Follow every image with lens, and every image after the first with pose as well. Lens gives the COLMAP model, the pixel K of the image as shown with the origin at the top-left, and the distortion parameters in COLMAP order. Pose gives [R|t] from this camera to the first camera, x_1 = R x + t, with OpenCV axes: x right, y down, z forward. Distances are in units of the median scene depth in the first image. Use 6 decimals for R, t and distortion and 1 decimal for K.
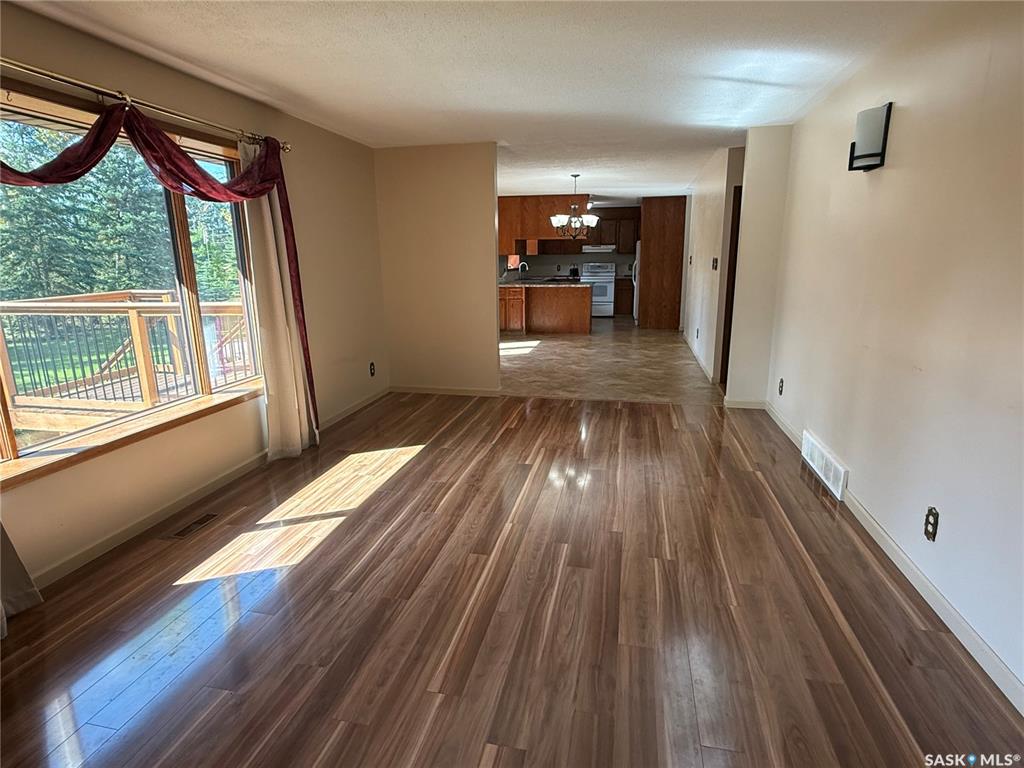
lens RADIAL K [[532.4, 0, 510.2], [0, 532.4, 379.4], [0, 0, 1]] dist [-0.003373, 0.000041]
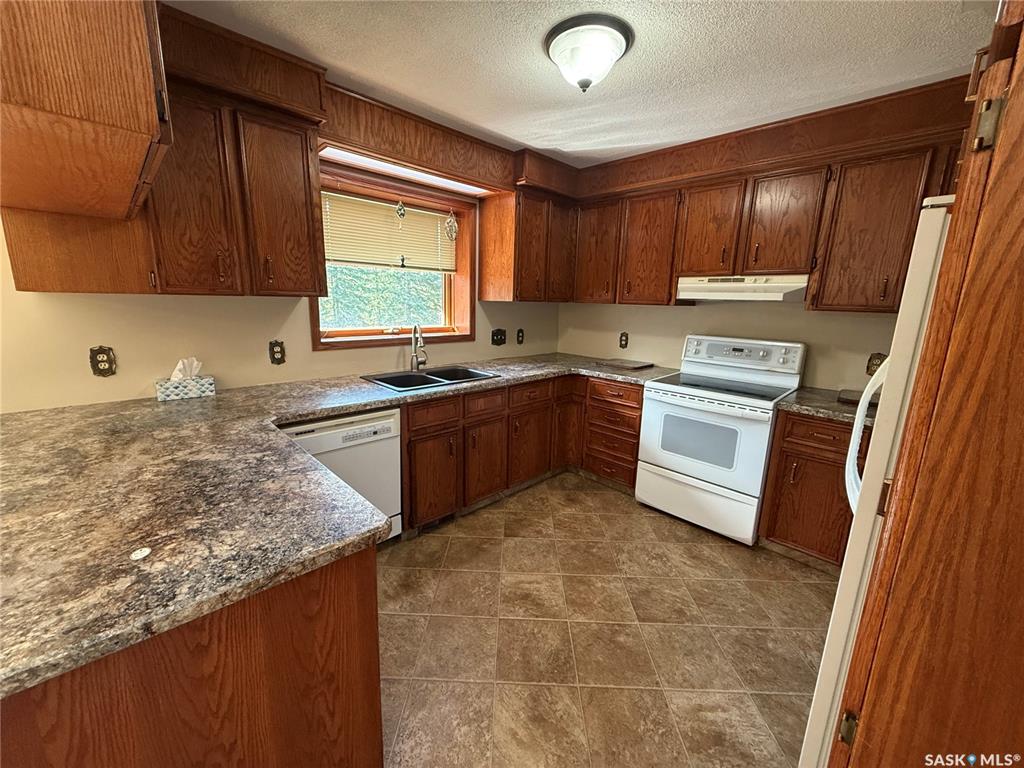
lens RADIAL K [[400.6, 0, 511.6], [0, 400.6, 386.2], [0, 0, 1]] dist [-0.000028, -0.000015]
pose [[0.834967, 0.139985, -0.532198, 0.578157], [-0.150443, 0.988329, 0.023932, -0.529188], [0.529337, 0.060083, 0.846282, 2.207684]]
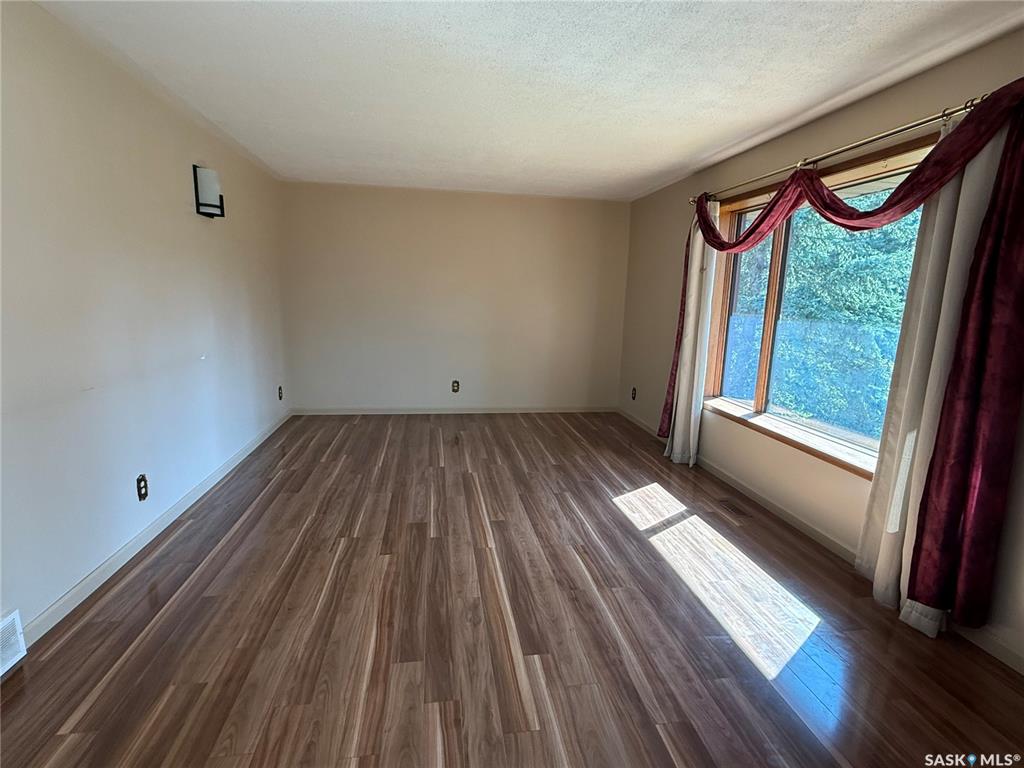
lens RADIAL K [[496.1, 0, 512.1], [0, 496.1, 383.2], [0, 0, 1]] dist [-0.005049, -0.000718]
pose [[-0.928653, 0.052064, -0.367278, 0.296118], [-0.100438, 0.917828, 0.384063, -0.386954], [0.357093, 0.393550, -0.847114, 1.701053]]
